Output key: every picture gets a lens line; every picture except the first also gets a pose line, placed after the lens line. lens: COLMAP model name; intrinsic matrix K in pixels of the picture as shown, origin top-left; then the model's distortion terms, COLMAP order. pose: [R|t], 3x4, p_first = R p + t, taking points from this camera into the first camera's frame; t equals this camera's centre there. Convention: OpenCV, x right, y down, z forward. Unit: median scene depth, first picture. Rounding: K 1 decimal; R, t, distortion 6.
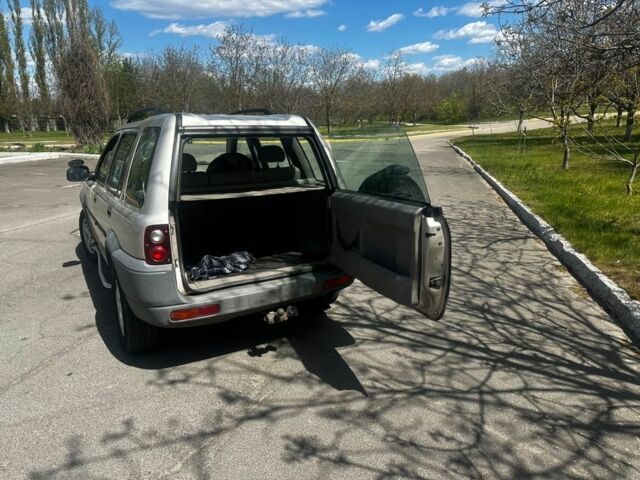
lens RADIAL K [[456.5, 0, 331.6], [0, 456.5, 233.9], [0, 0, 1]] dist [0.103543, -0.123591]
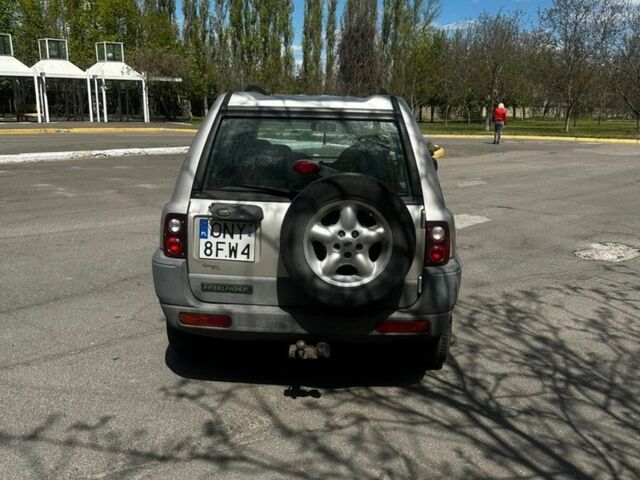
lens RADIAL K [[605.8, 0, 320.0], [0, 605.8, 240.0], [0, 0, 1]] dist [0.184366, -0.348862]
pose [[0.838441, 0.142579, -0.526011, 0.427161], [-0.158998, 0.987178, 0.014145, -0.025892], [0.521283, 0.071775, 0.850360, 0.120139]]
